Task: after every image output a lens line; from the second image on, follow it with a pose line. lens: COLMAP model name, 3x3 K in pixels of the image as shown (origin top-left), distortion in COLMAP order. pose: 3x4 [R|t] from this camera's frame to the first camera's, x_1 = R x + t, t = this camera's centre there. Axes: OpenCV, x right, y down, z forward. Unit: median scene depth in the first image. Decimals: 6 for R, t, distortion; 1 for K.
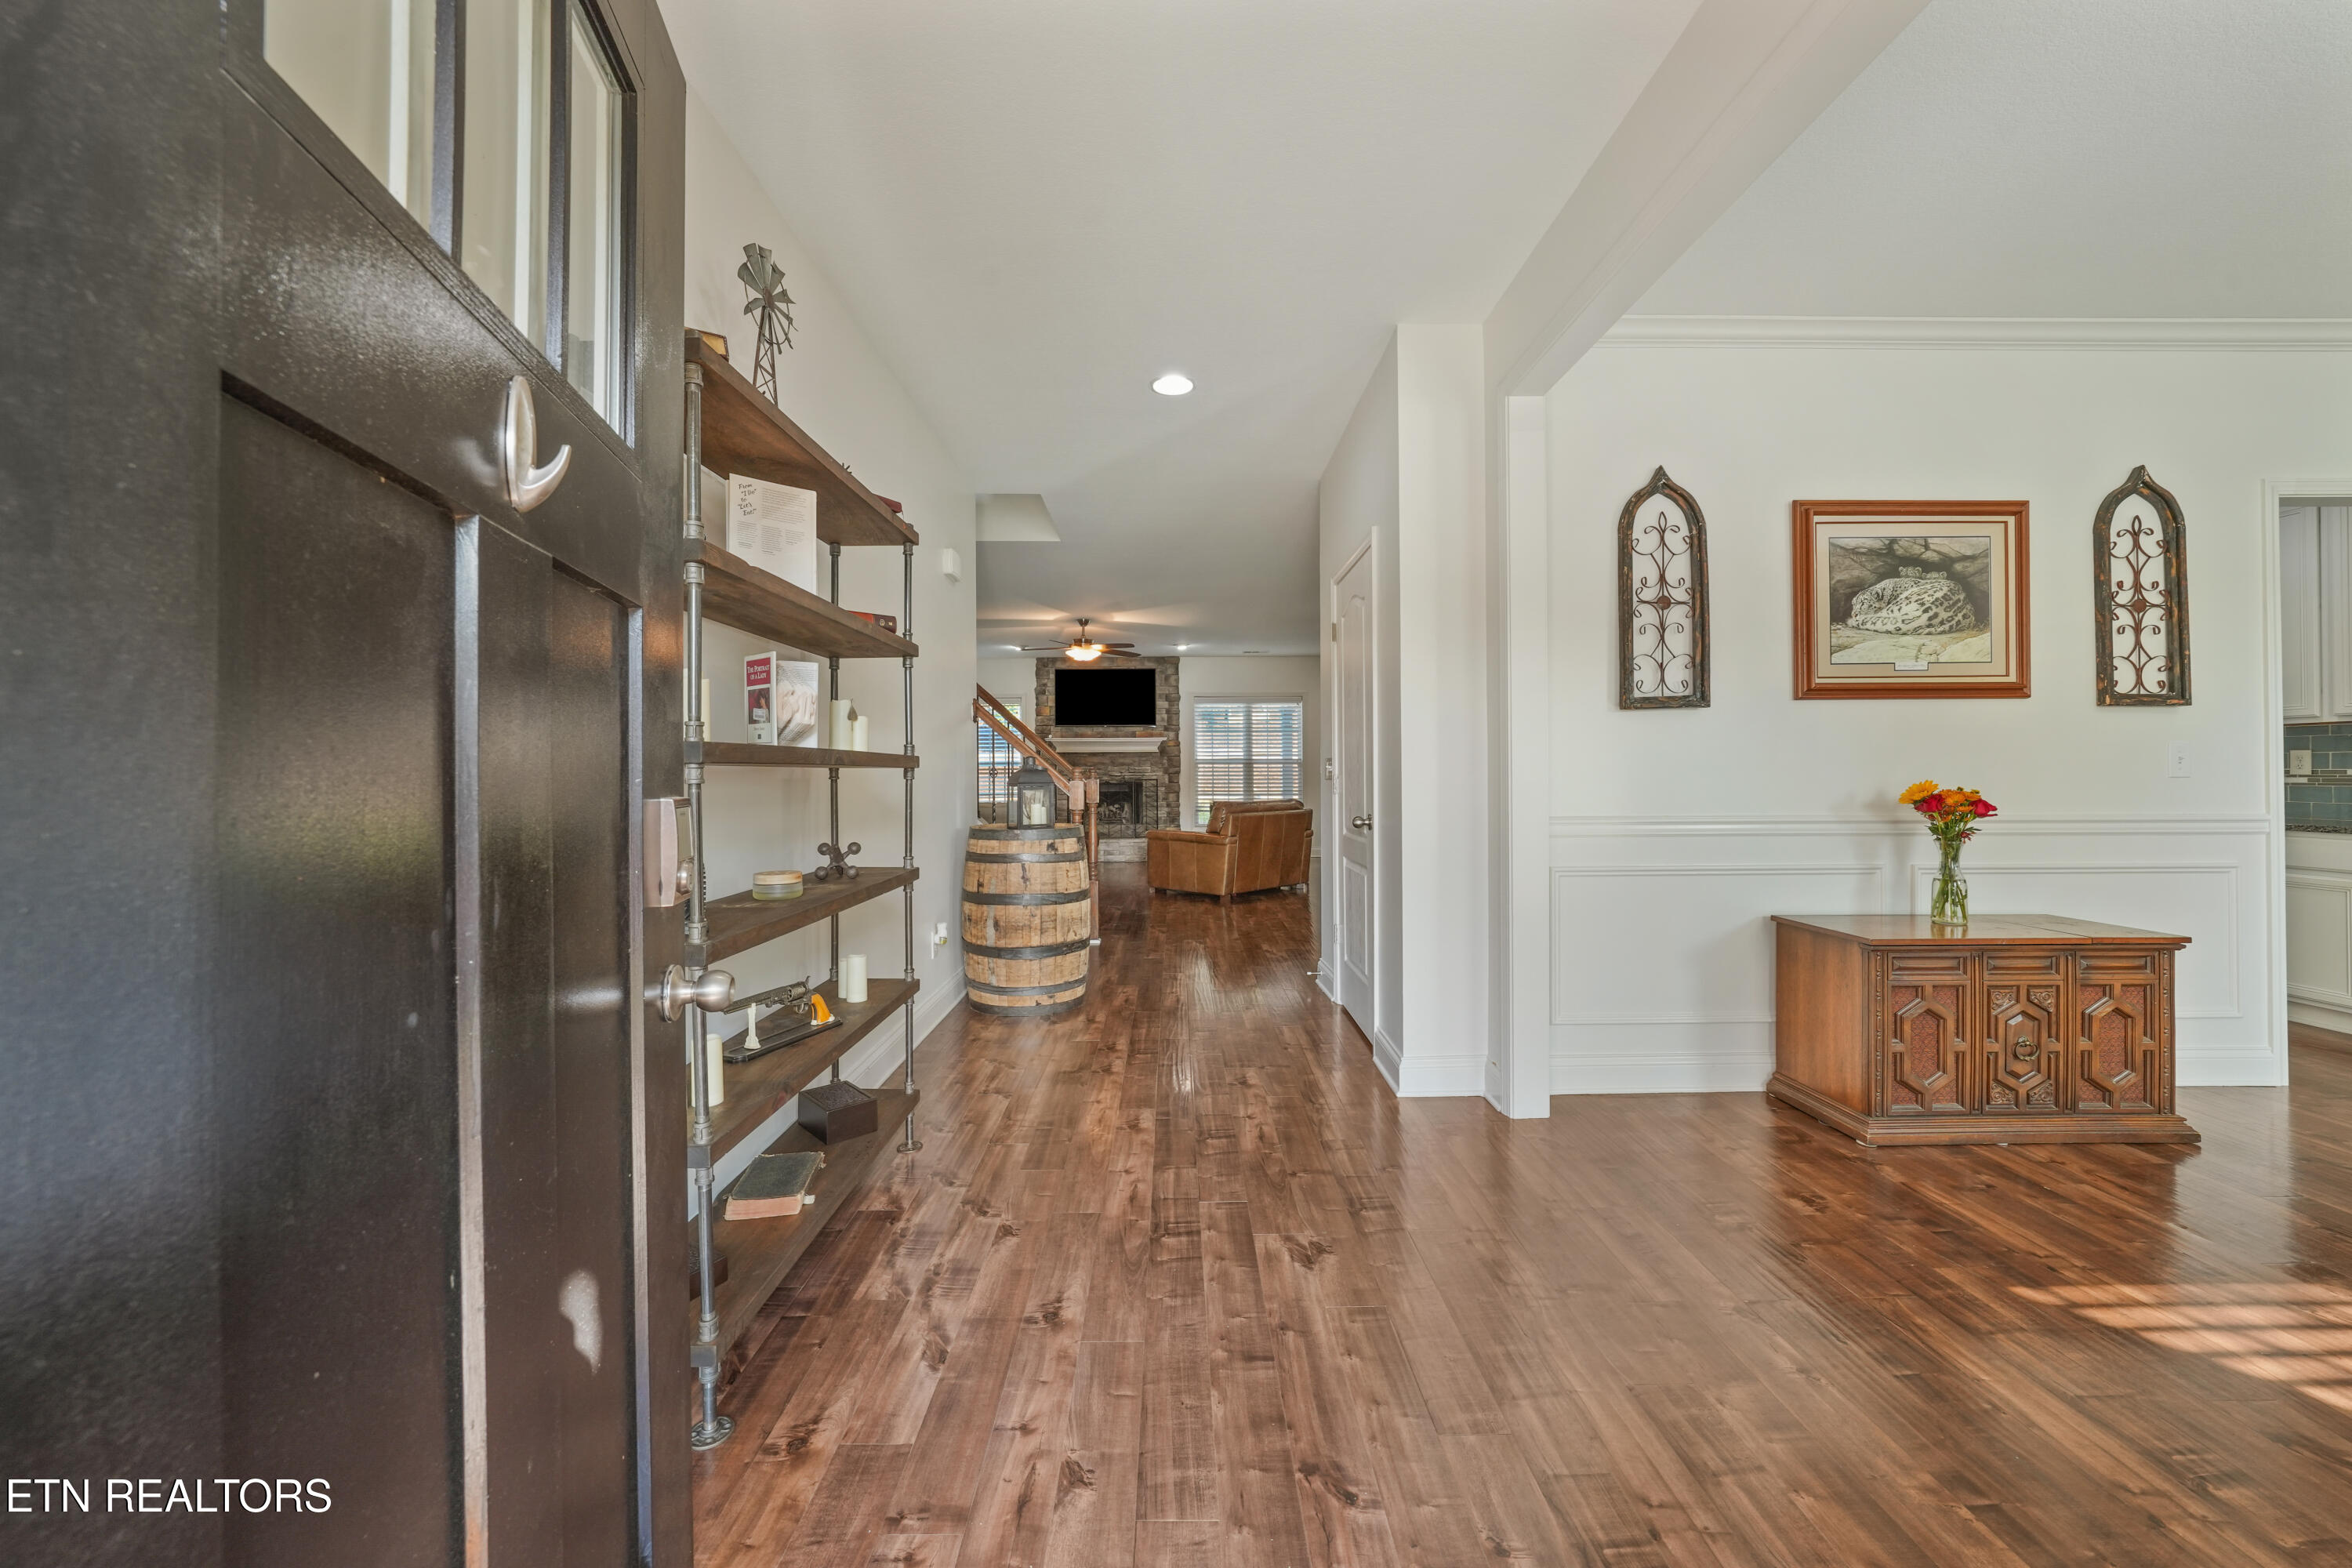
lens RADIAL K [[886.8, 0, 1194.7], [0, 886.8, 771.0], [0, 0, 1]] dist [-0.000024, 0.000245]
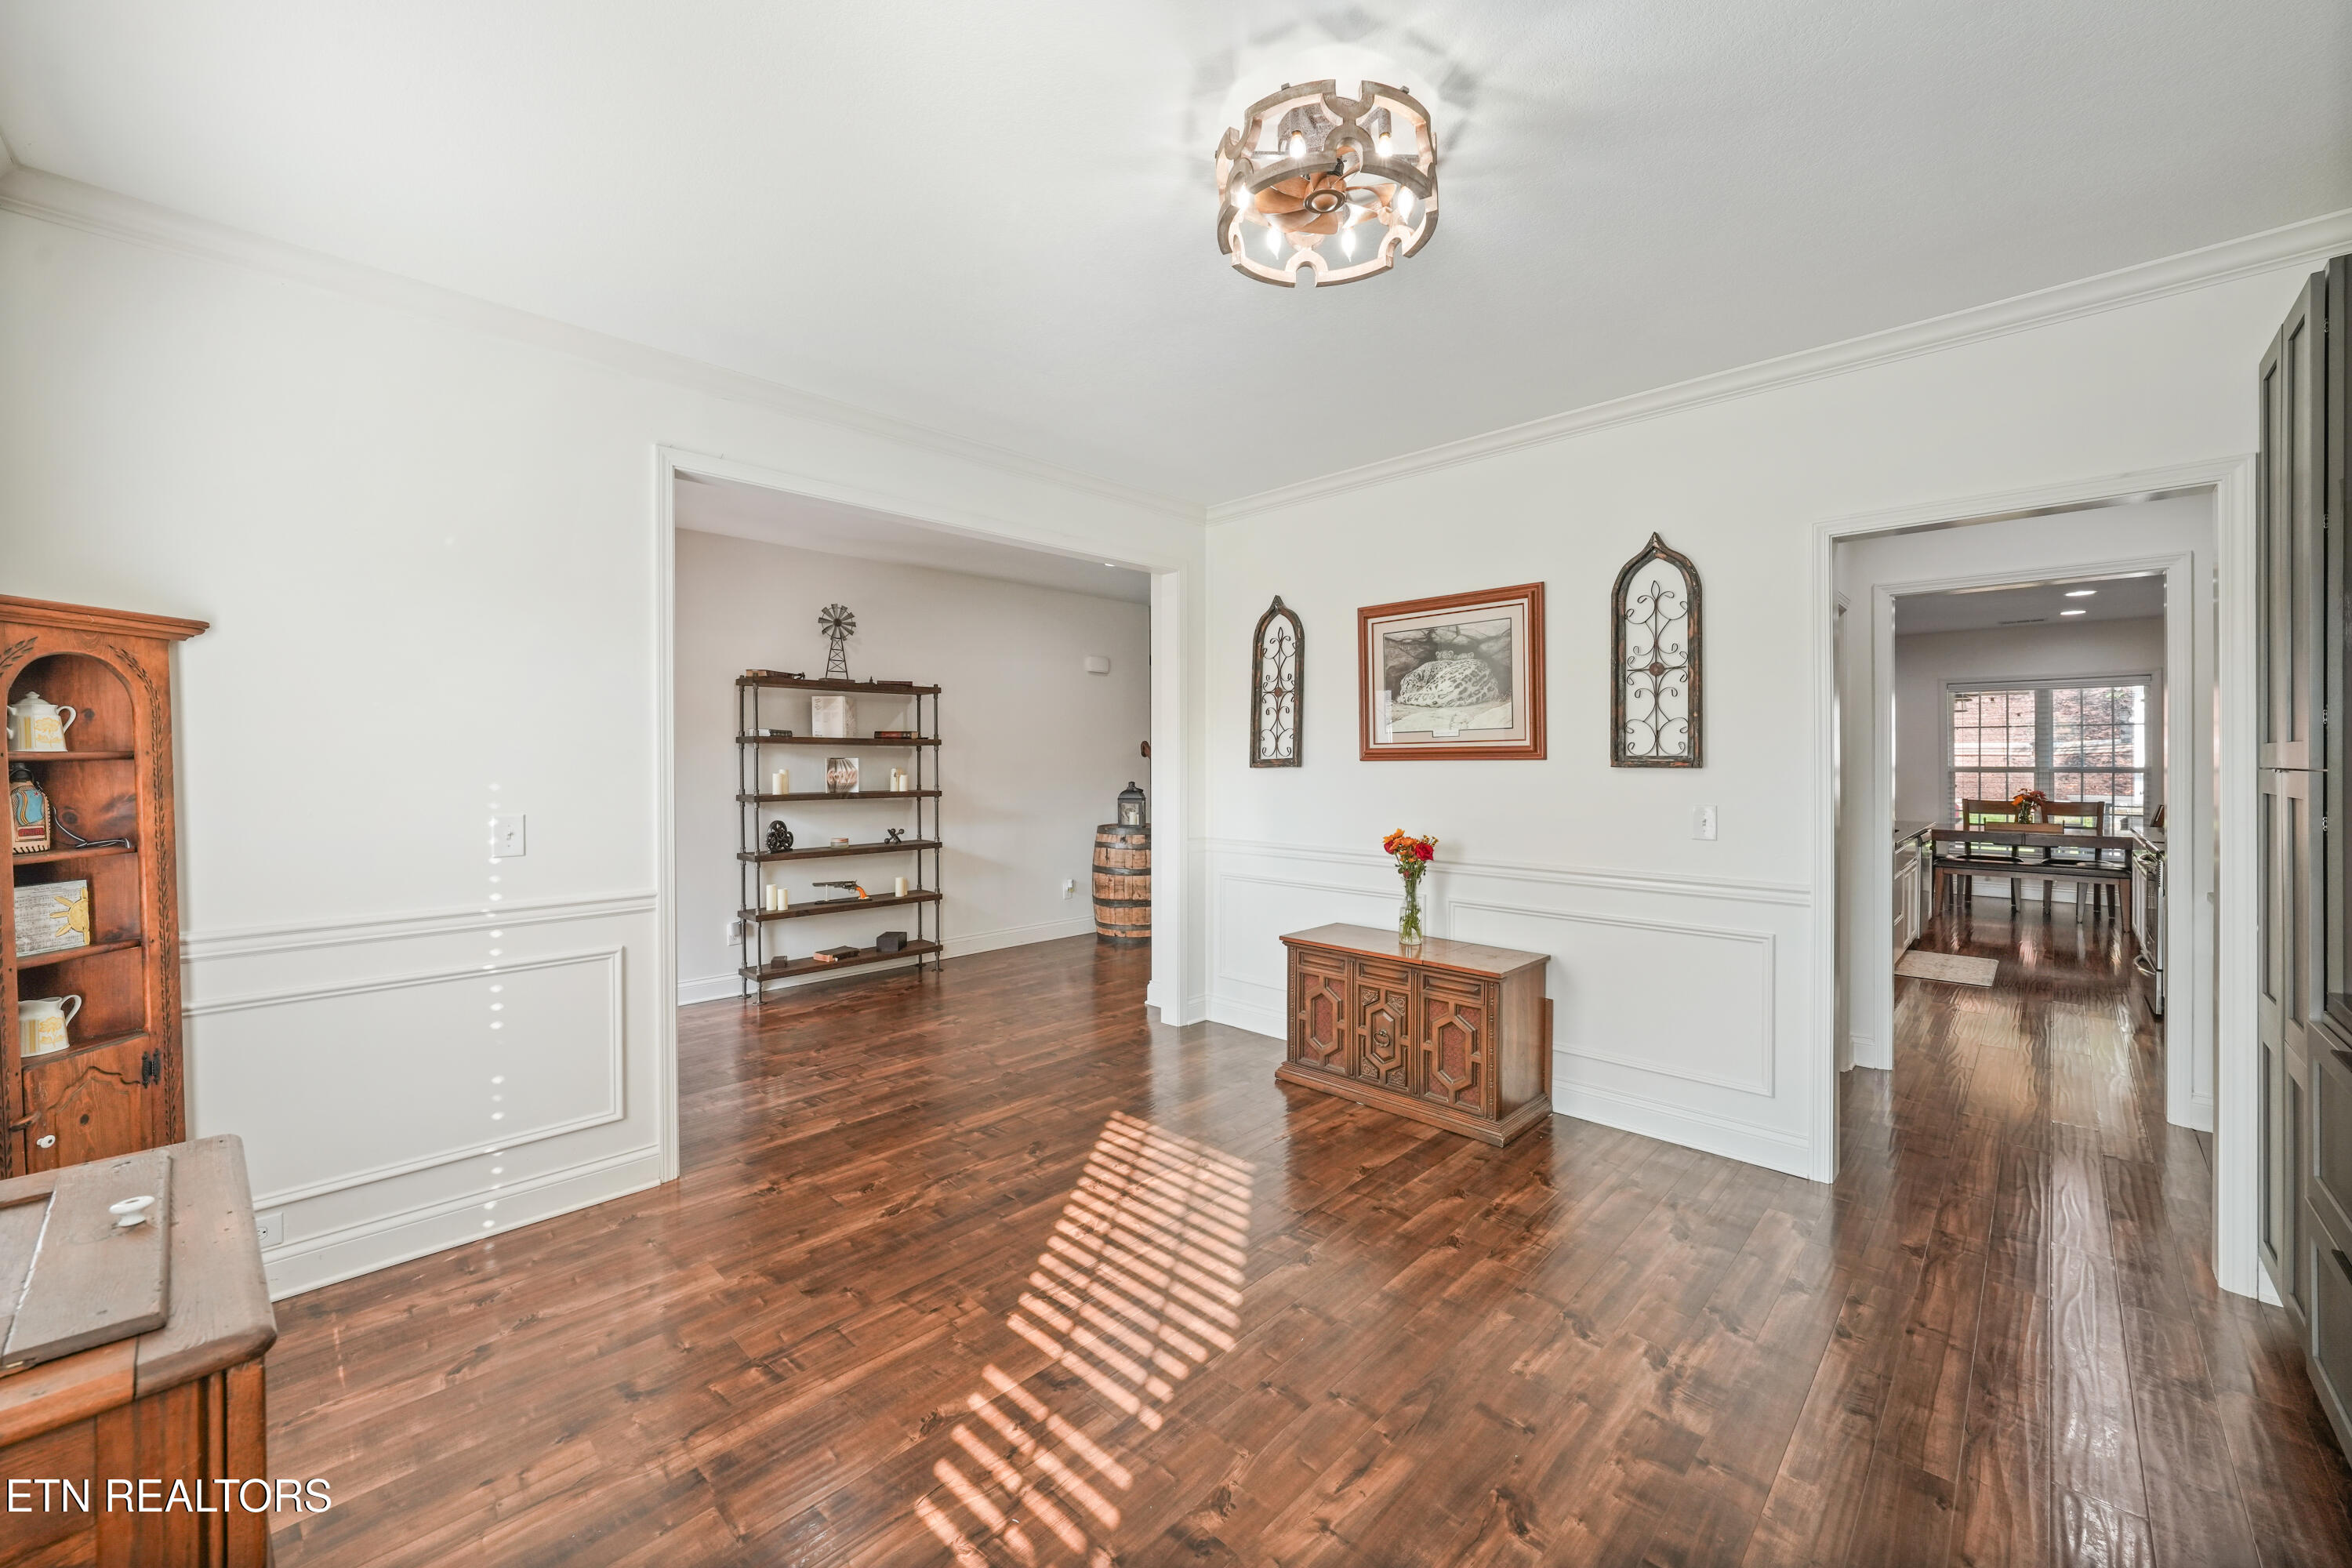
lens RADIAL K [[916.3, 0, 1172.4], [0, 916.3, 772.1], [0, 0, 1]] dist [-0.024304, 0.007425]
pose [[0.695064, 0.011790, -0.718851, 1.447926], [-0.001844, 0.999891, 0.014617, -0.083226], [0.718946, -0.008834, 0.695010, -0.130653]]
